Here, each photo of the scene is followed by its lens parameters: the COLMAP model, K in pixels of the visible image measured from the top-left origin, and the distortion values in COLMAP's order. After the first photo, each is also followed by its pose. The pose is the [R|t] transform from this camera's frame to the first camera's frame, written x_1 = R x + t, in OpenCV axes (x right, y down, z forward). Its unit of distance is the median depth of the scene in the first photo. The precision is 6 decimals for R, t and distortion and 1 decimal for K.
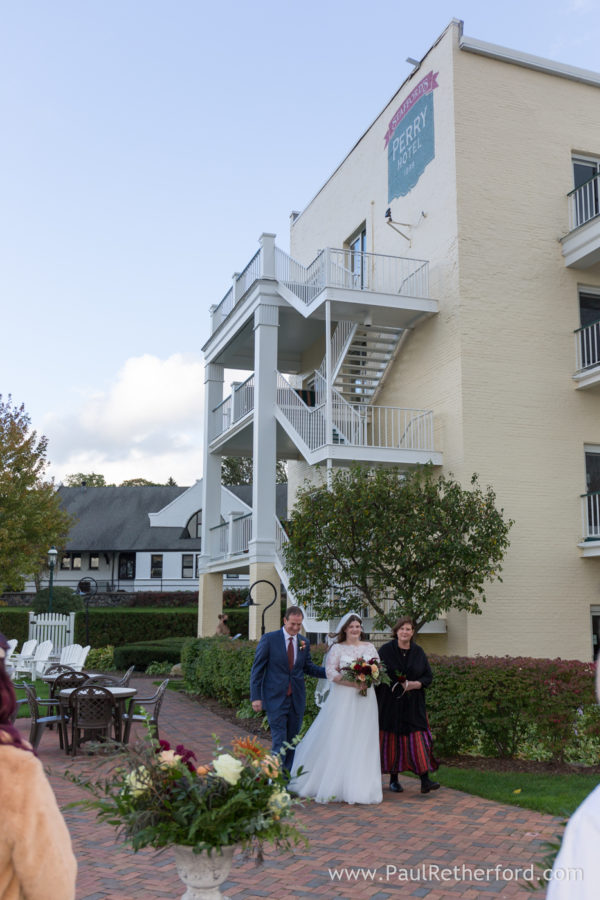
lens RADIAL K [[956.6, 0, 300.0], [0, 956.6, 450.0], [0, 0, 1]] dist [-0.042358, -0.010435]
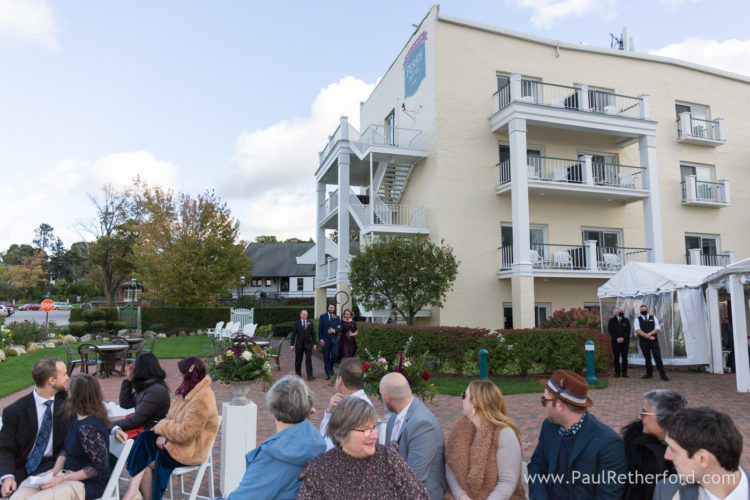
lens RADIAL K [[528.8, 0, 375.0], [0, 528.8, 250.0], [0, 0, 1]] dist [-0.002723, -0.000715]
pose [[0.999422, -0.010679, -0.032270, 0.063583], [0.012554, 0.998210, 0.058480, -0.014719], [0.031588, -0.058851, 0.997767, -0.104120]]
